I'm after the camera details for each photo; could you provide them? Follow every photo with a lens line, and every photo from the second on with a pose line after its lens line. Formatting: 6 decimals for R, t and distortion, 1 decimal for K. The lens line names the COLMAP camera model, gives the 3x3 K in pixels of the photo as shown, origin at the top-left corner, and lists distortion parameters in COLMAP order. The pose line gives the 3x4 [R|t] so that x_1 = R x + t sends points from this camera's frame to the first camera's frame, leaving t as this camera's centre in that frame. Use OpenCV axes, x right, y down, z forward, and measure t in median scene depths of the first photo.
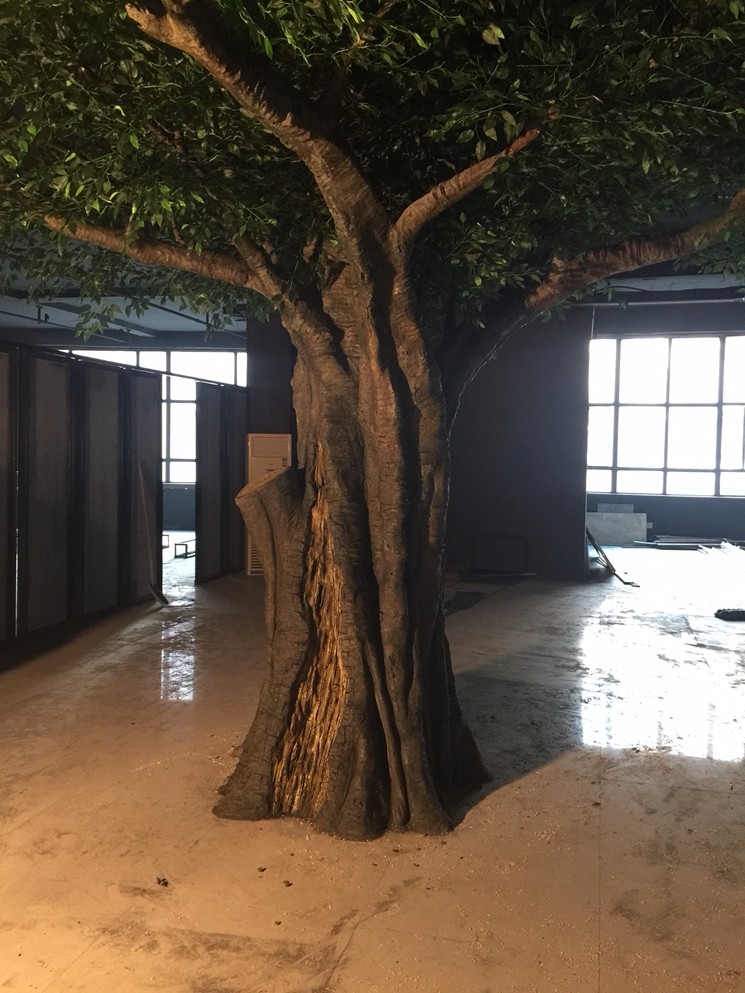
lens RADIAL K [[837.1, 0, 367.2], [0, 837.1, 469.6], [0, 0, 1]] dist [0.098481, -0.119727]
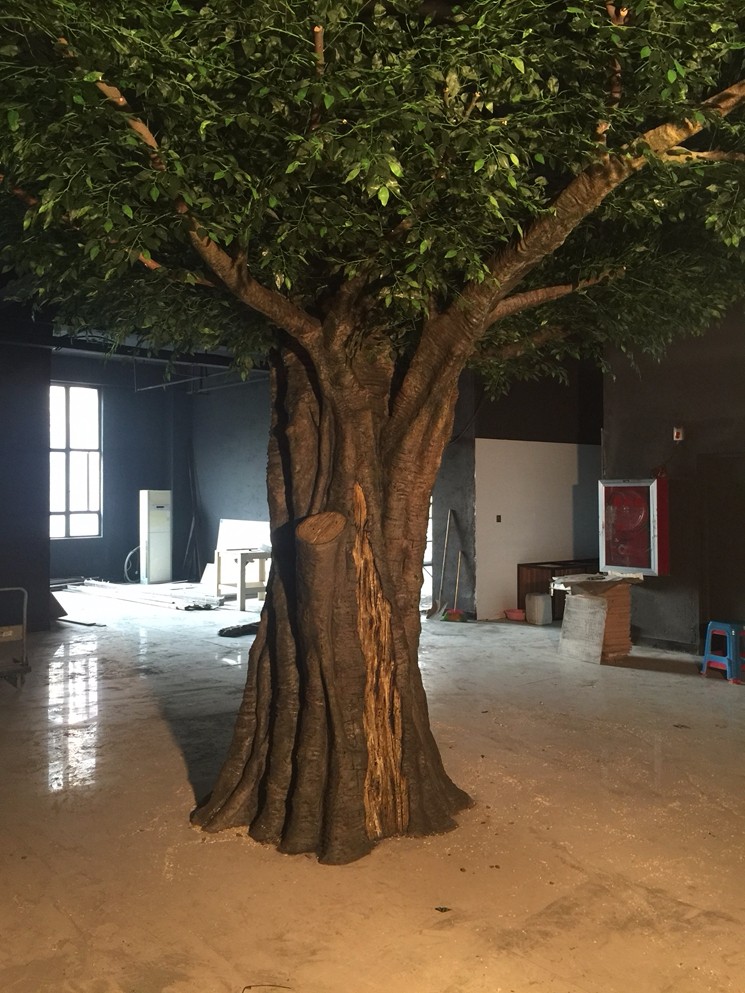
lens RADIAL K [[837.1, 0, 367.2], [0, 837.1, 469.6], [0, 0, 1]] dist [0.098481, -0.119727]
pose [[0.572852, 0.008578, 0.819614, -0.970092], [0.033550, 0.998862, -0.033903, -0.019747], [-0.818972, 0.046920, 0.571912, 0.379095]]
